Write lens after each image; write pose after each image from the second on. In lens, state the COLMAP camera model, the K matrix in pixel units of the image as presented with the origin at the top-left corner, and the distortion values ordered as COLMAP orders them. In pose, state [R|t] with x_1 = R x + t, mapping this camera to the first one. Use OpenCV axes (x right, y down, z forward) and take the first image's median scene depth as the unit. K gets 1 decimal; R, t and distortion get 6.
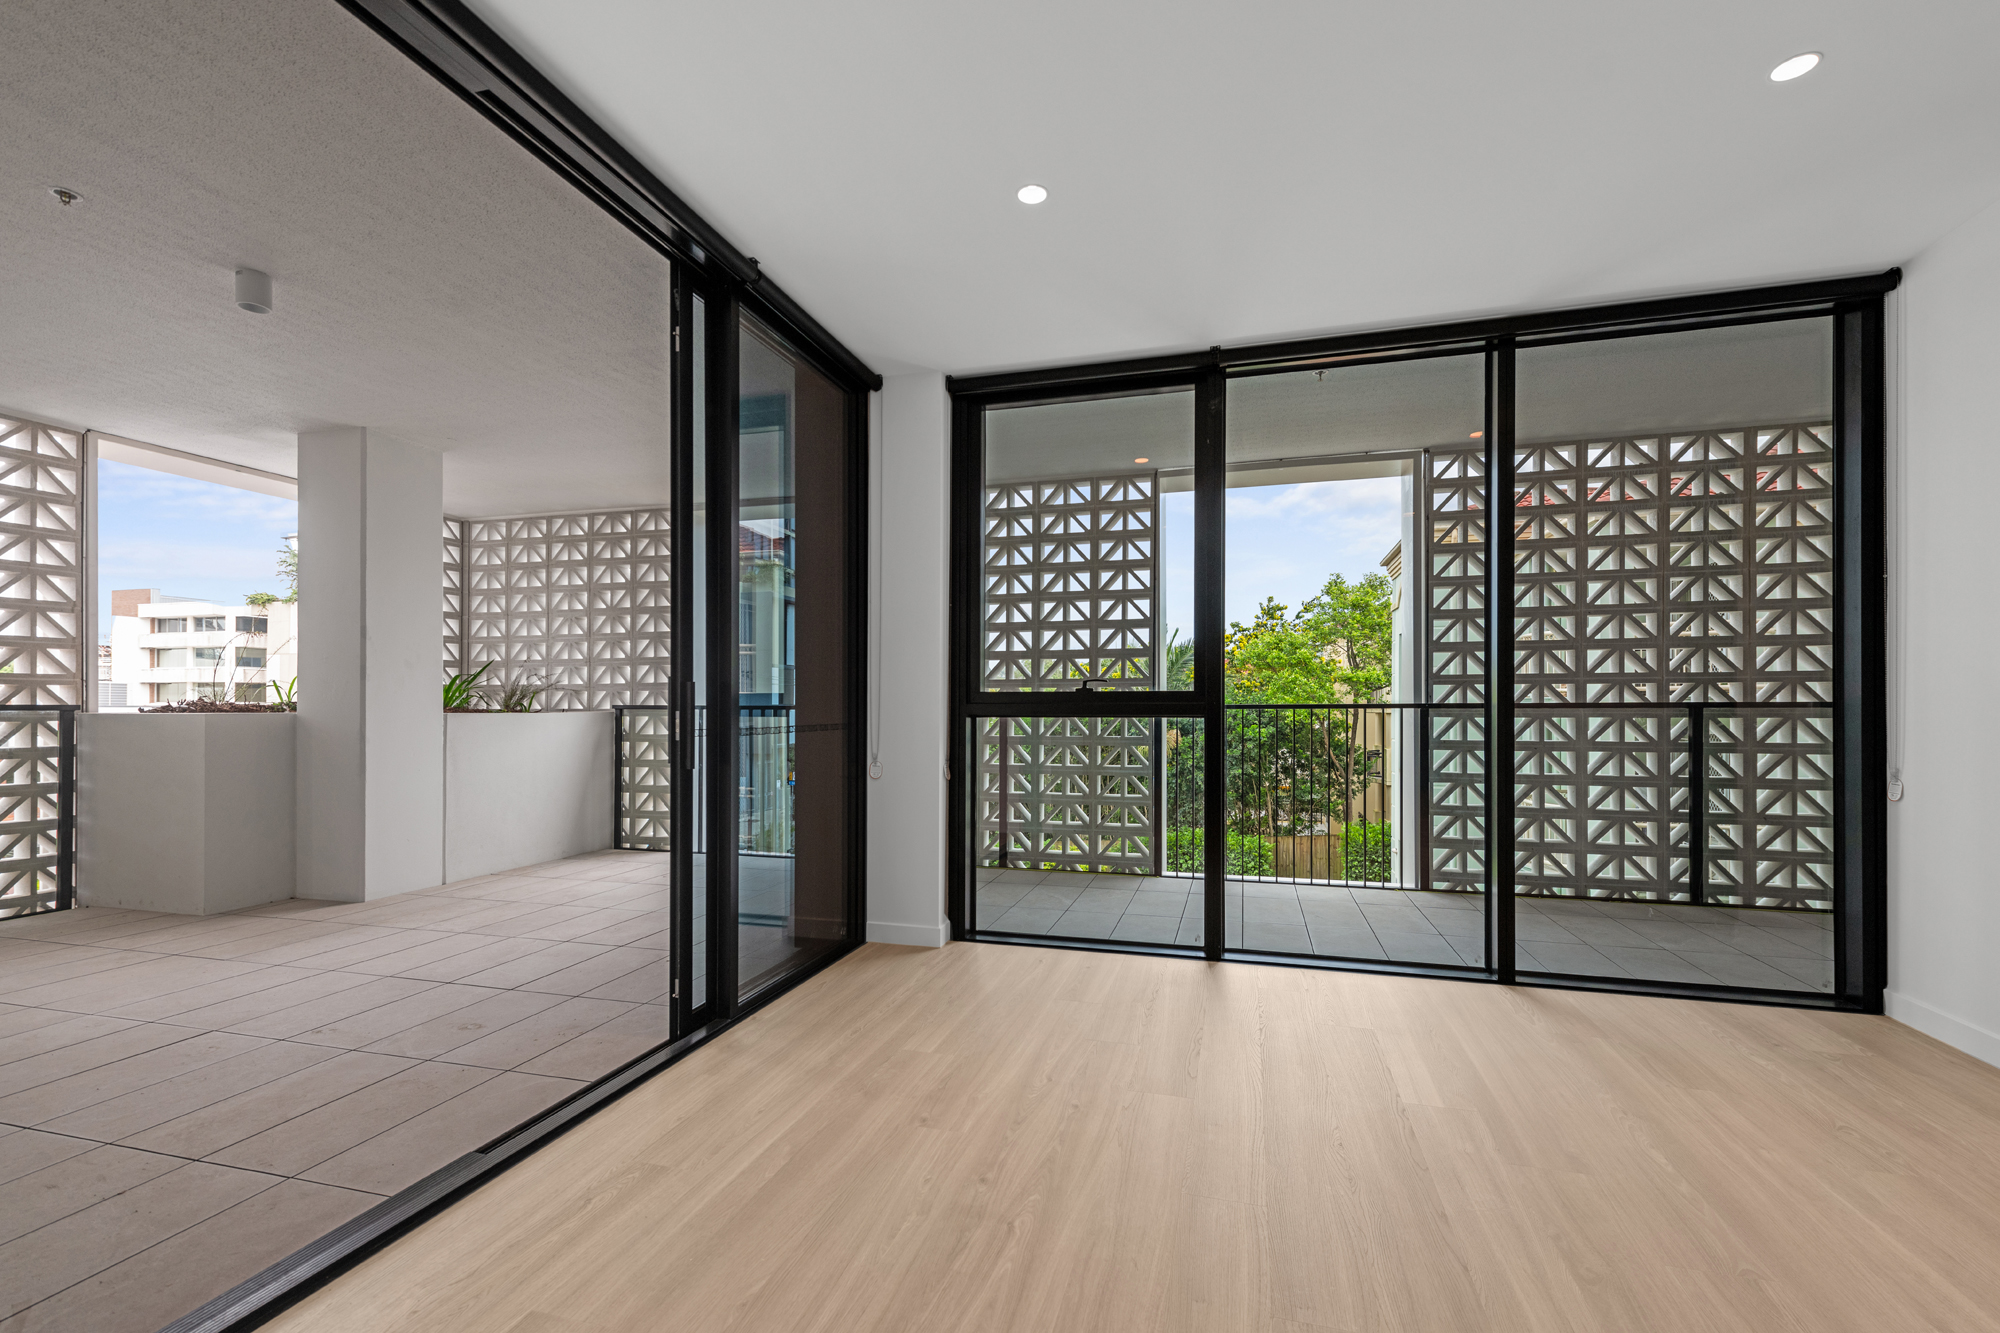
lens RADIAL K [[854.3, 0, 1017.1], [0, 854.3, 699.9], [0, 0, 1]] dist [0.001830, -0.000578]
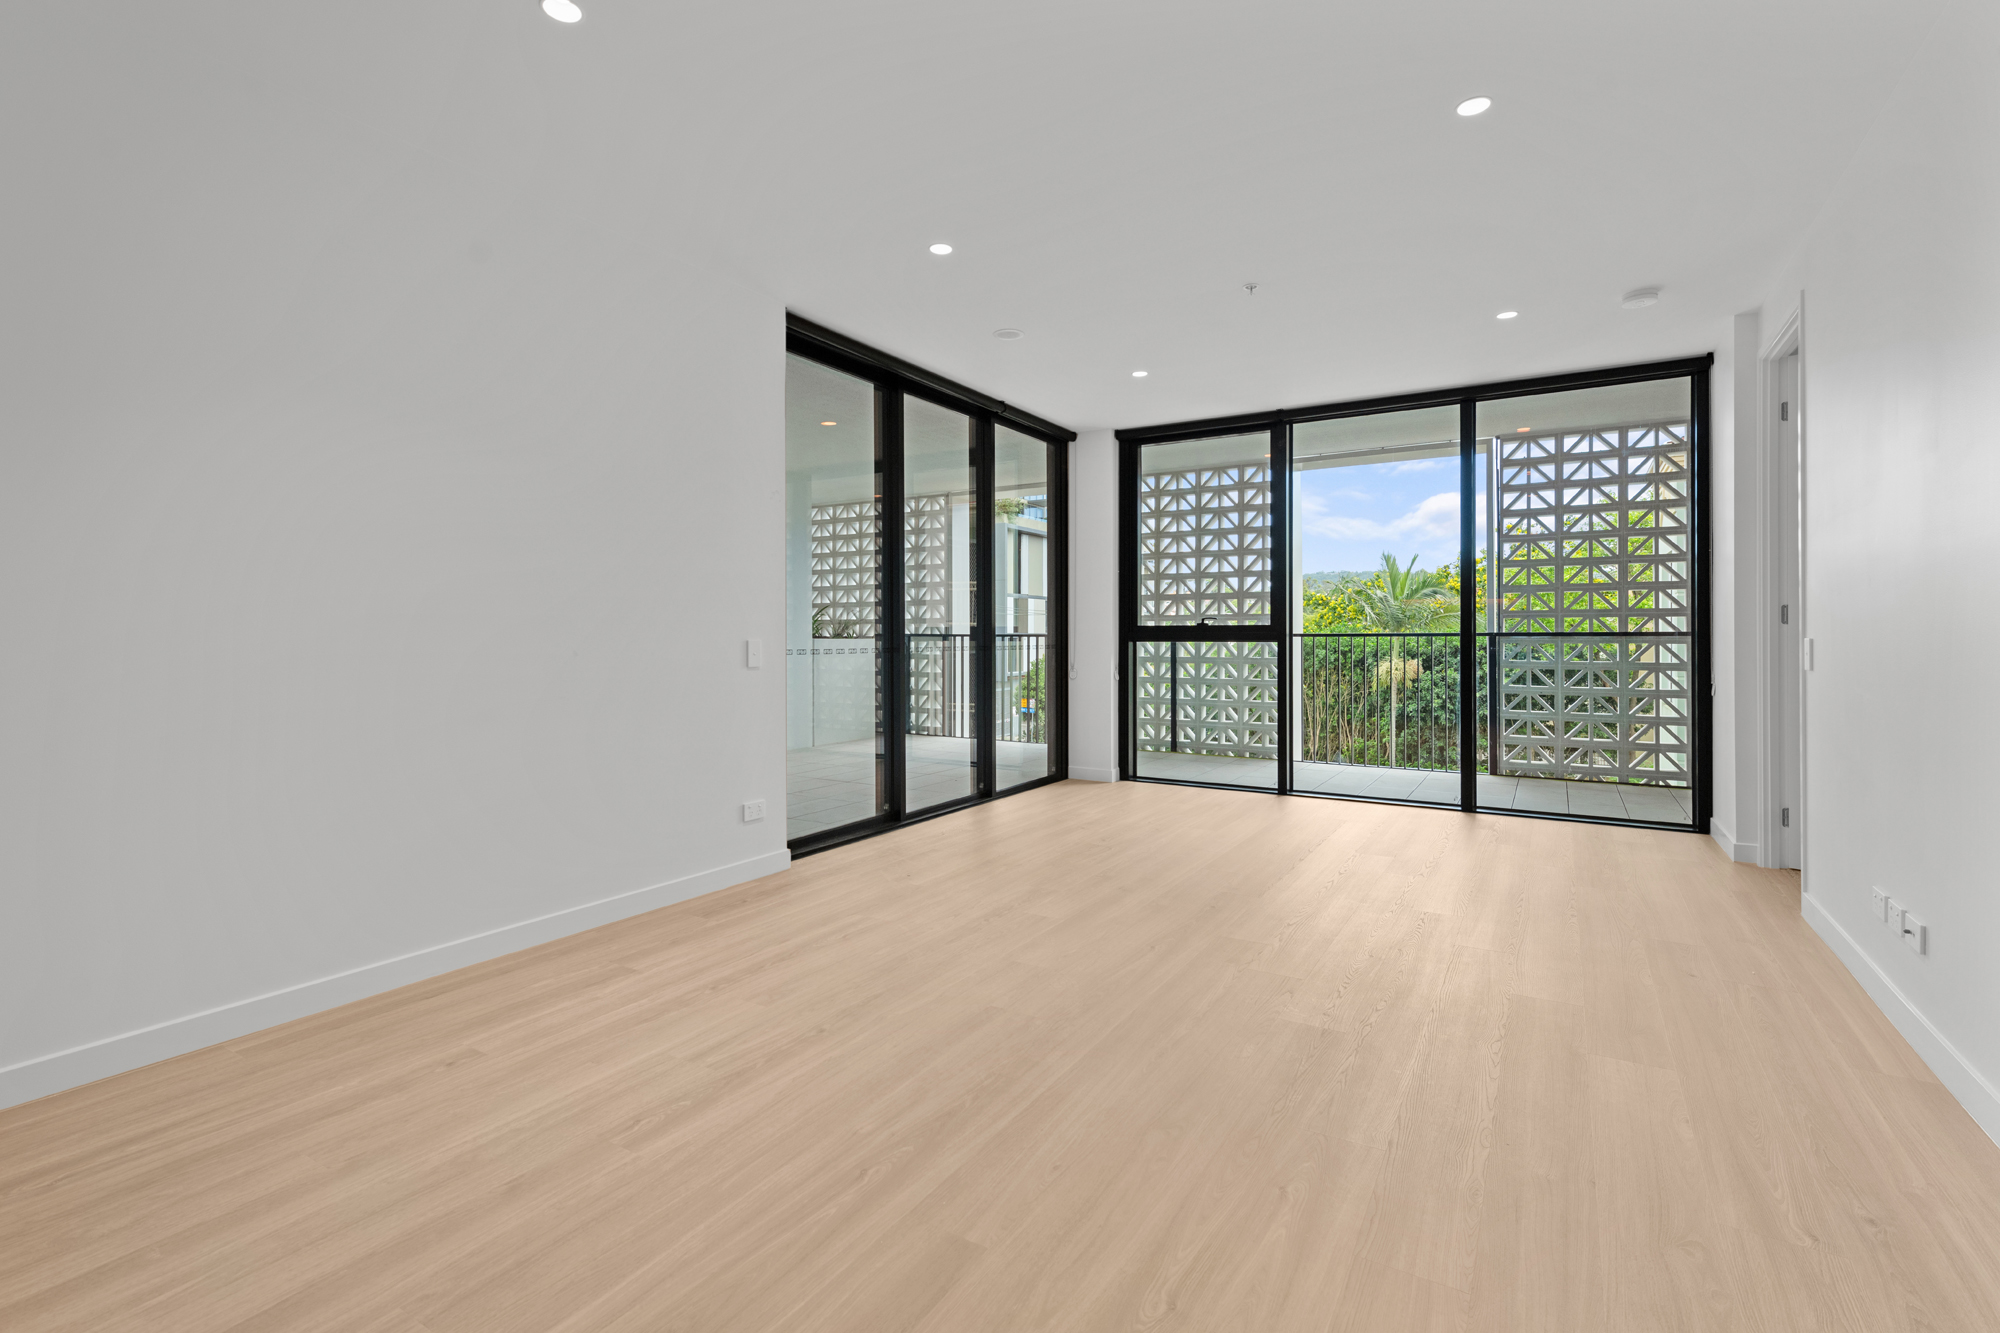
lens RADIAL K [[911.1, 0, 1000.5], [0, 911.1, 629.3], [0, 0, 1]] dist [0.000499, 0.000017]
pose [[0.959193, -0.001719, -0.282747, 0.131464], [0.002560, 0.999993, 0.002605, -0.005398], [0.282740, -0.003223, 0.959191, -0.480729]]
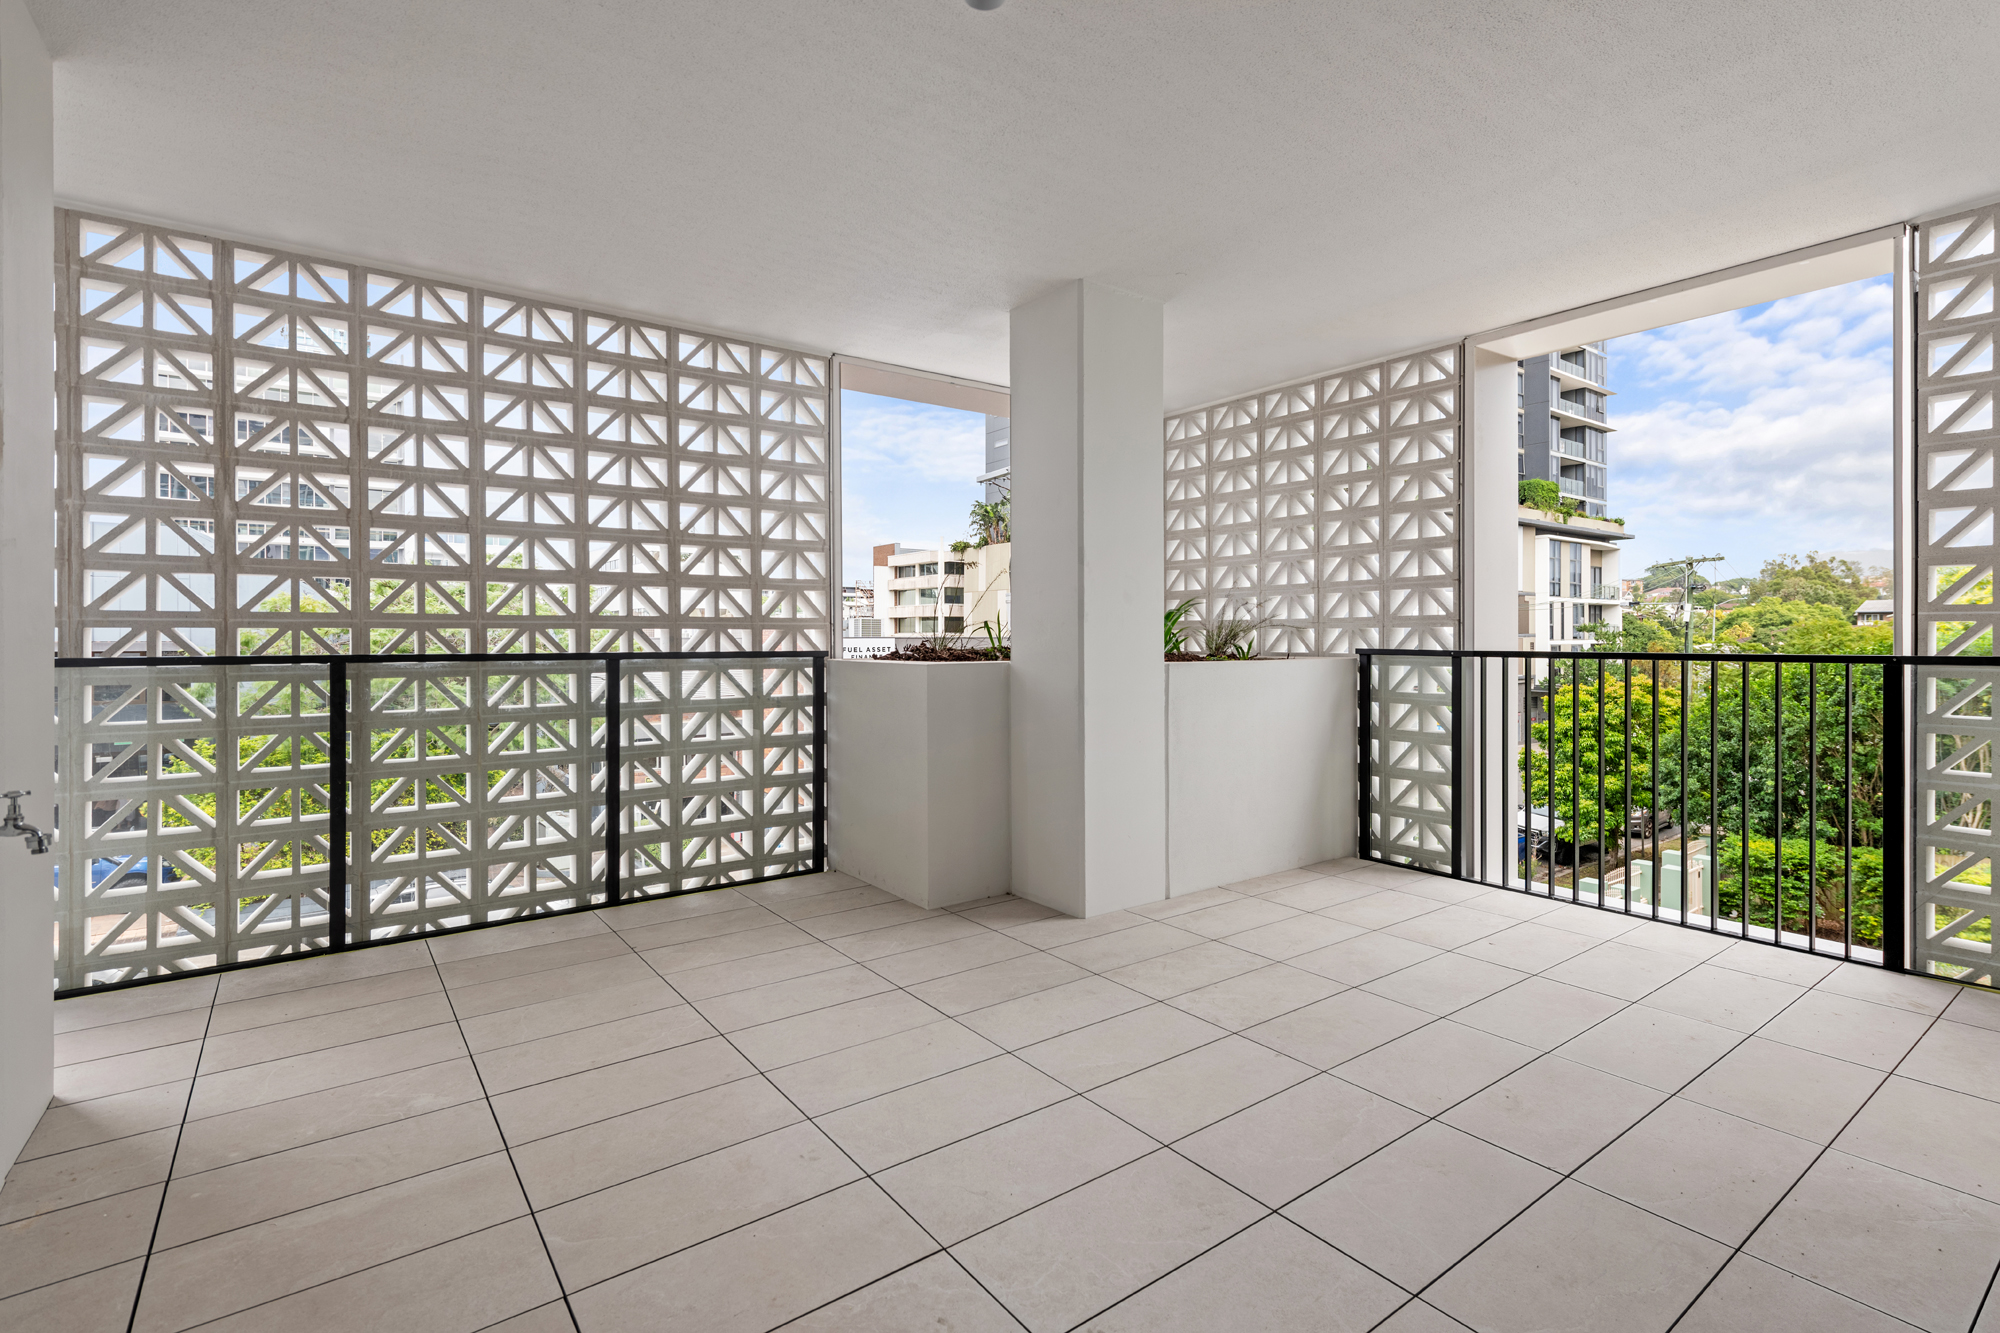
lens RADIAL K [[935.1, 0, 1005.6], [0, 935.1, 633.6], [0, 0, 1]] dist [-0.000186, -0.000028]
pose [[0.780795, -0.002294, -0.624784, -0.254614], [0.006212, 0.999972, 0.004092, -0.012376], [0.624757, -0.007076, 0.780787, 0.267799]]
